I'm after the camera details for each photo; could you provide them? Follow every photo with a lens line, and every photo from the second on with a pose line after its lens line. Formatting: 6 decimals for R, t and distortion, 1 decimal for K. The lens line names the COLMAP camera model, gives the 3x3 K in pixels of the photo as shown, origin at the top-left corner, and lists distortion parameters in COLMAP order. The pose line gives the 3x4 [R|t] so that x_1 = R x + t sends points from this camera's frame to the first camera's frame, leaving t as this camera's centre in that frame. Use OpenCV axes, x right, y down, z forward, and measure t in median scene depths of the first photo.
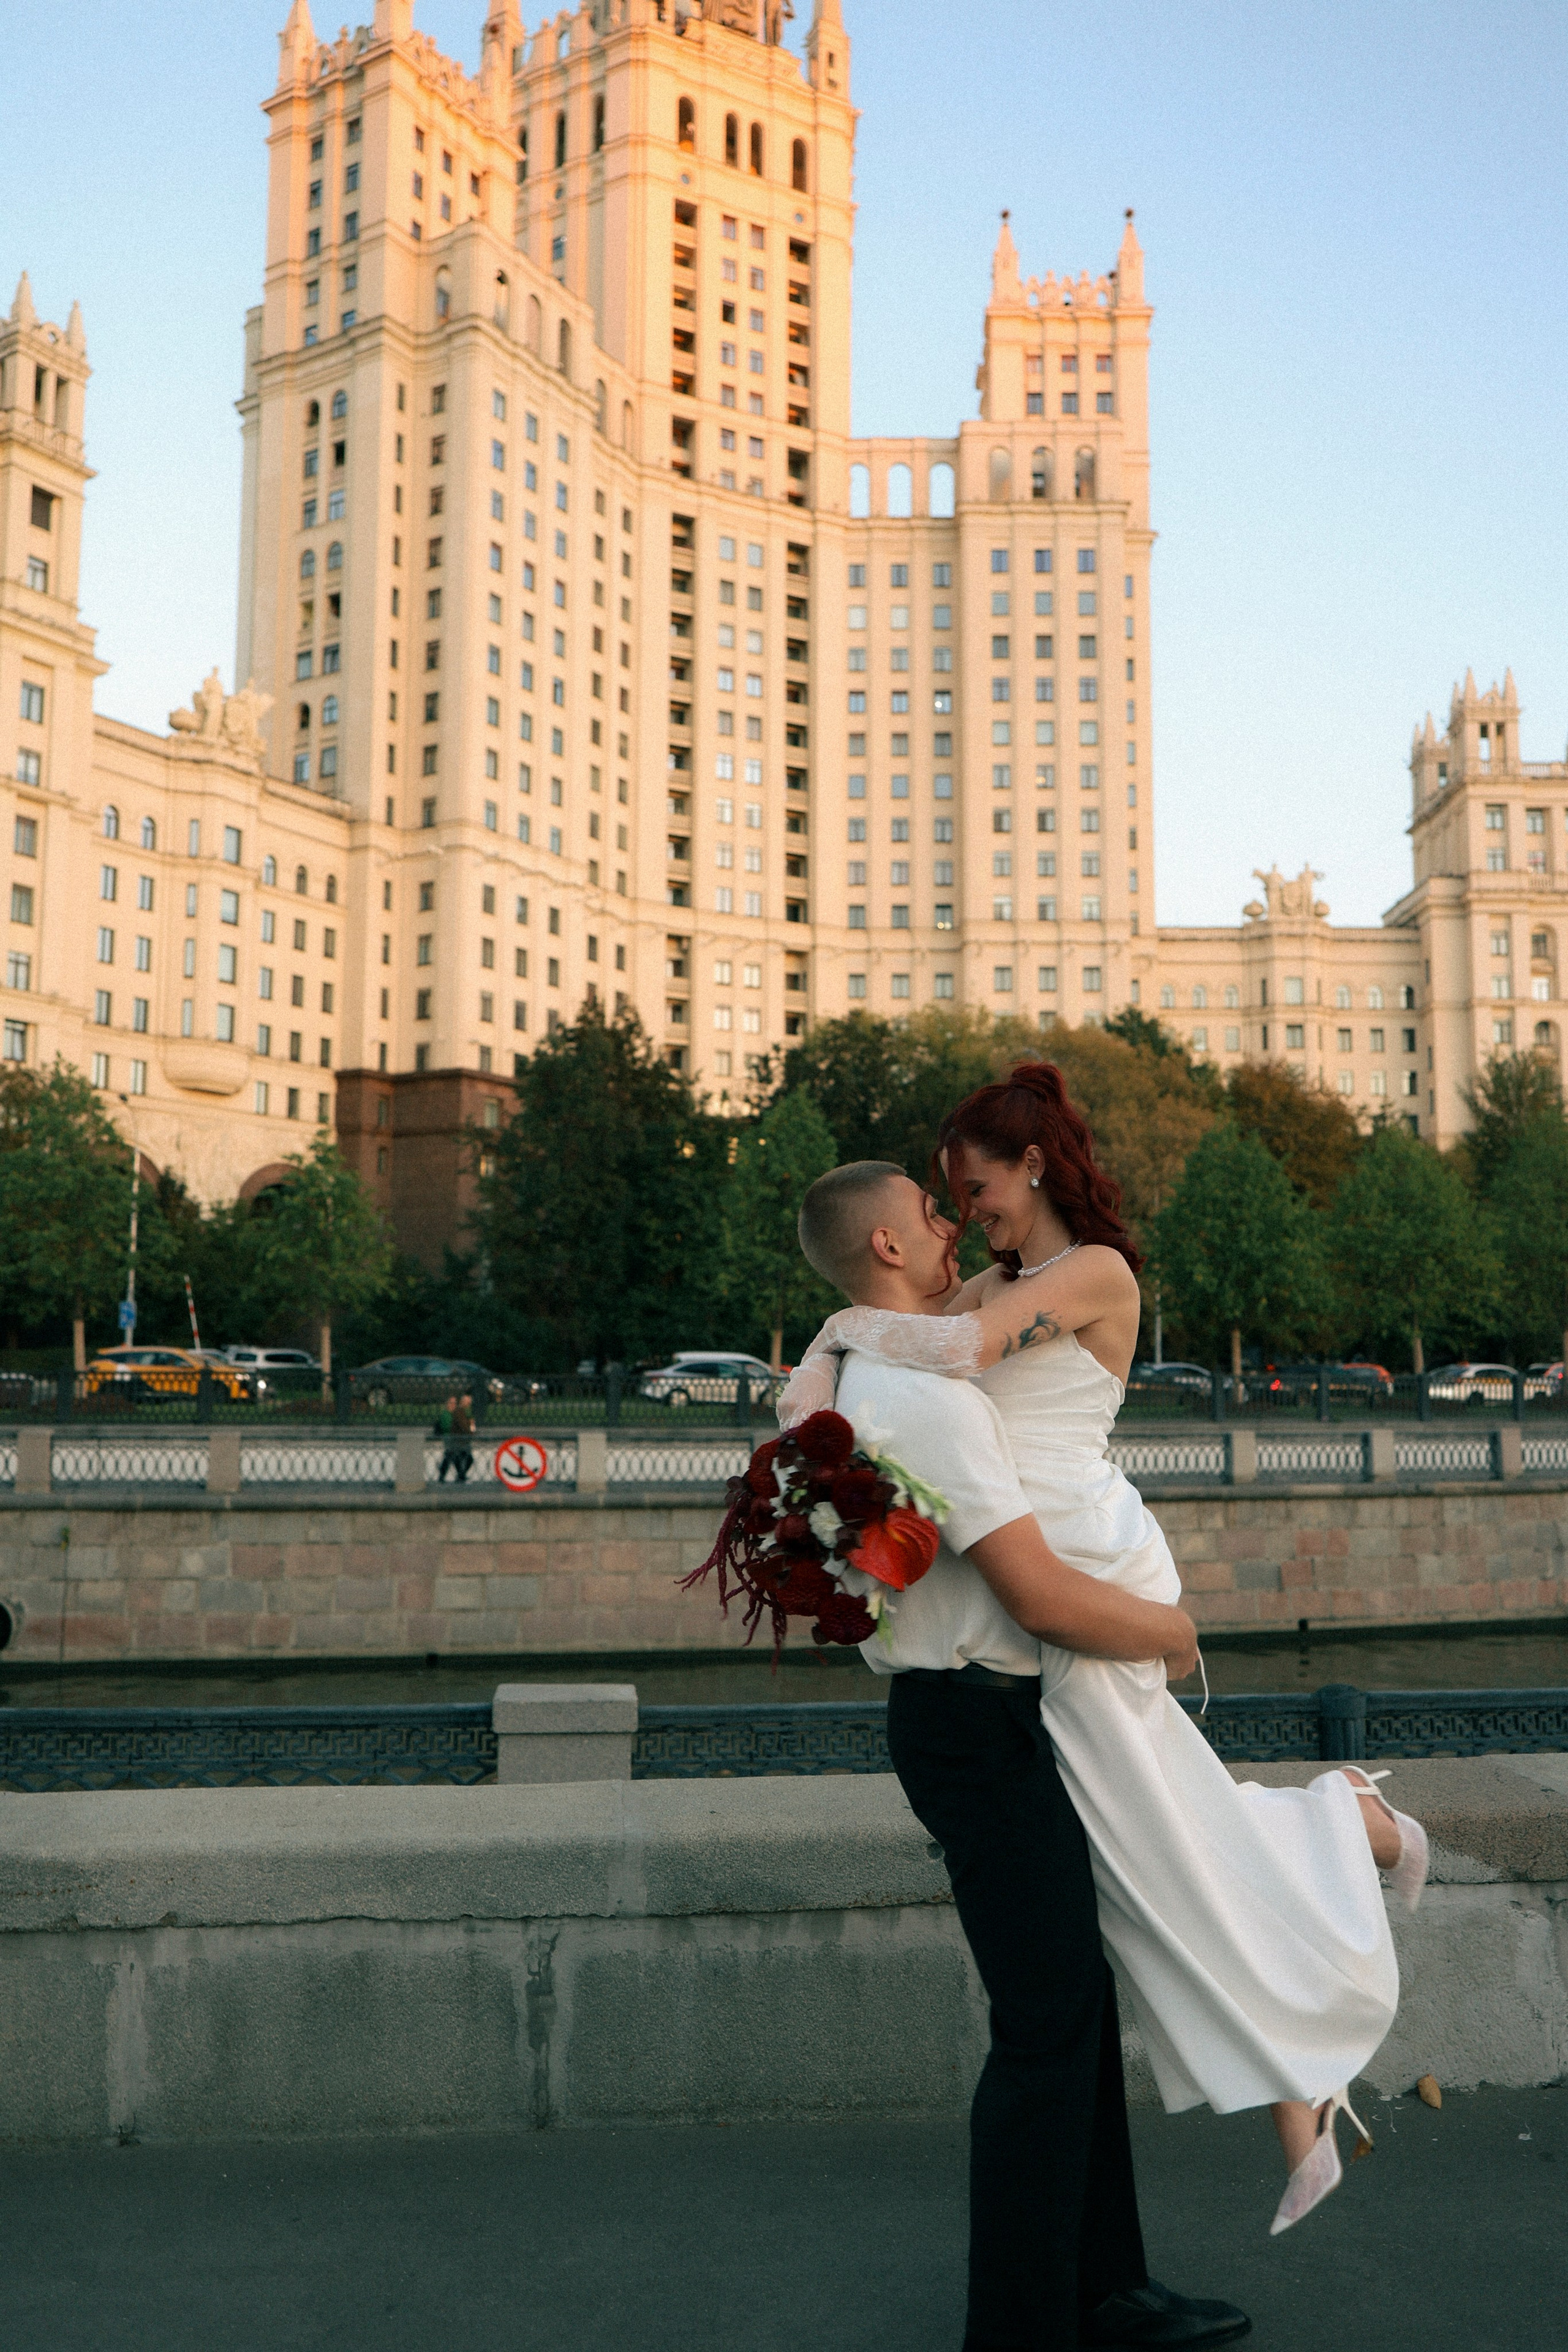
lens RADIAL K [[1891.8, 0, 783.5], [0, 1891.8, 1184.3], [0, 0, 1]] dist [-0.004192, -0.004008]
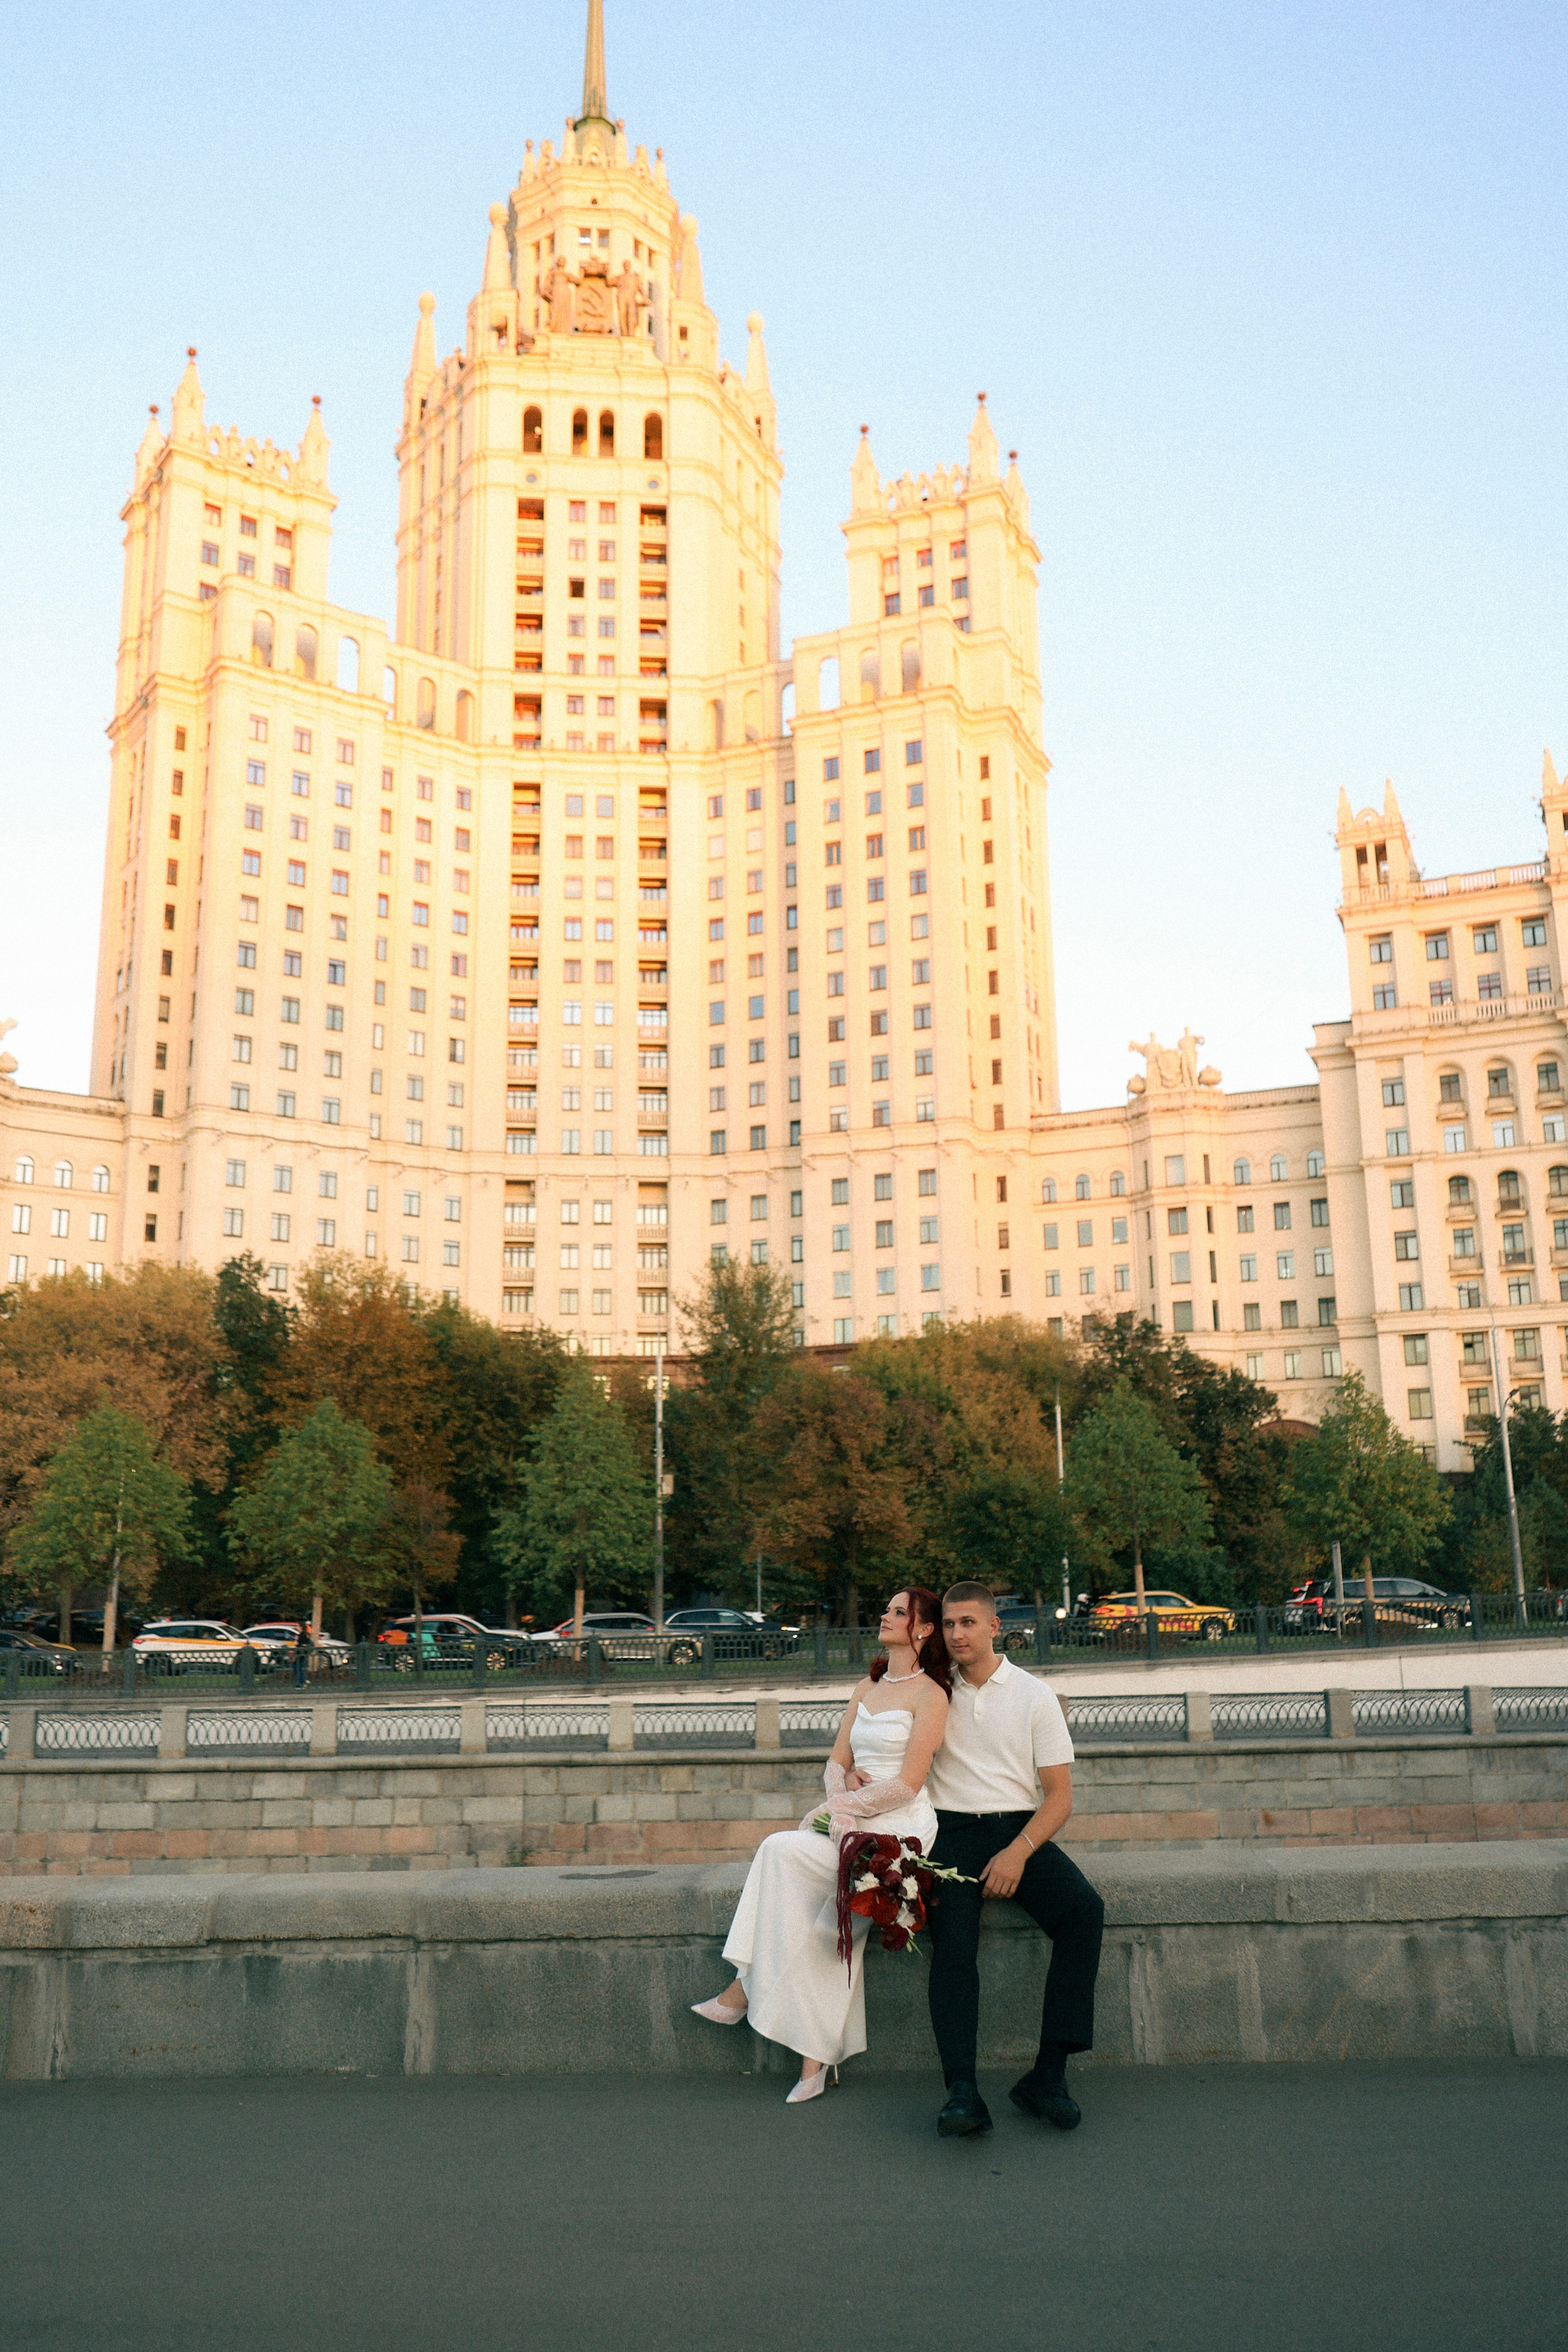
lens RADIAL K [[1891.8, 0, 787.0], [0, 1891.8, 1173.9], [0, 0, 1]] dist [-0.004192, -0.004008]
pose [[0.923525, -0.101025, -0.369995, 0.452120], [0.056473, 0.989989, -0.129353, 0.005085], [0.379359, 0.098566, 0.919985, 0.111574]]
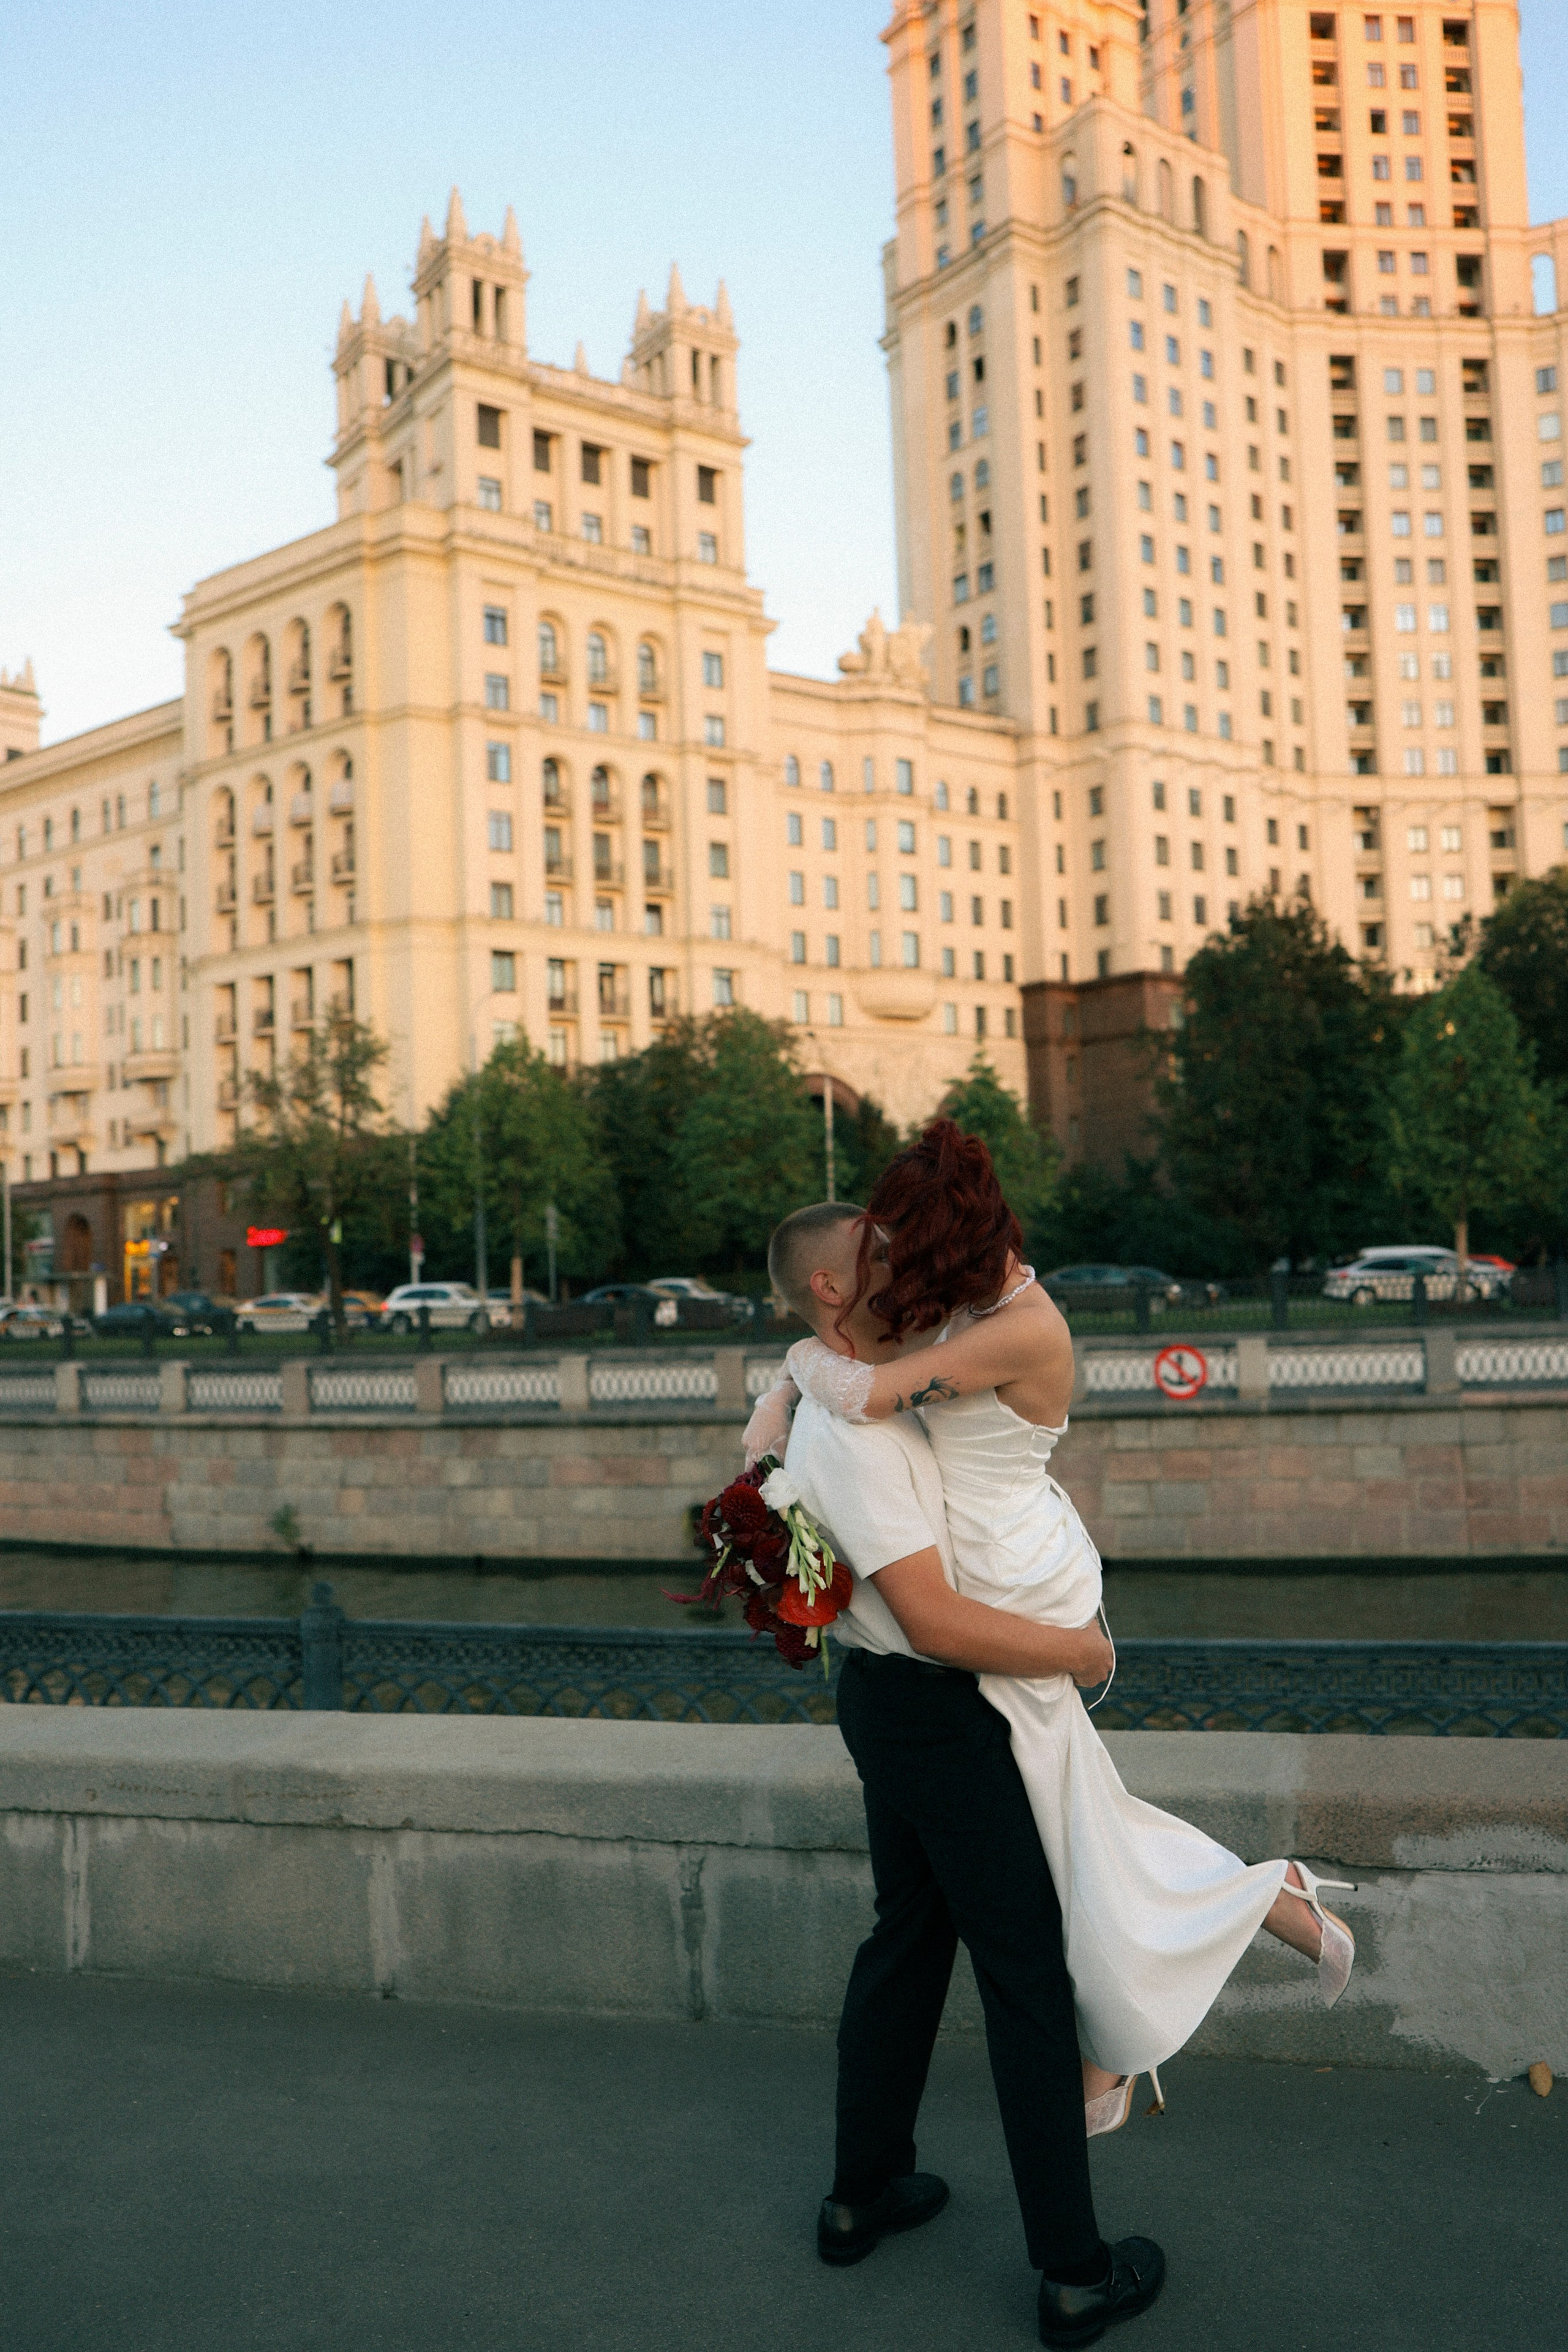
lens RADIAL K [[1891.8, 0, 772.3], [0, 1891.8, 1192.6], [0, 0, 1]] dist [-0.004192, -0.004008]
pose [[0.926444, -0.057020, -0.372090, 0.010298], [0.078116, 0.996065, 0.041856, -0.001503], [0.368239, -0.067844, 0.927253, -0.000858]]
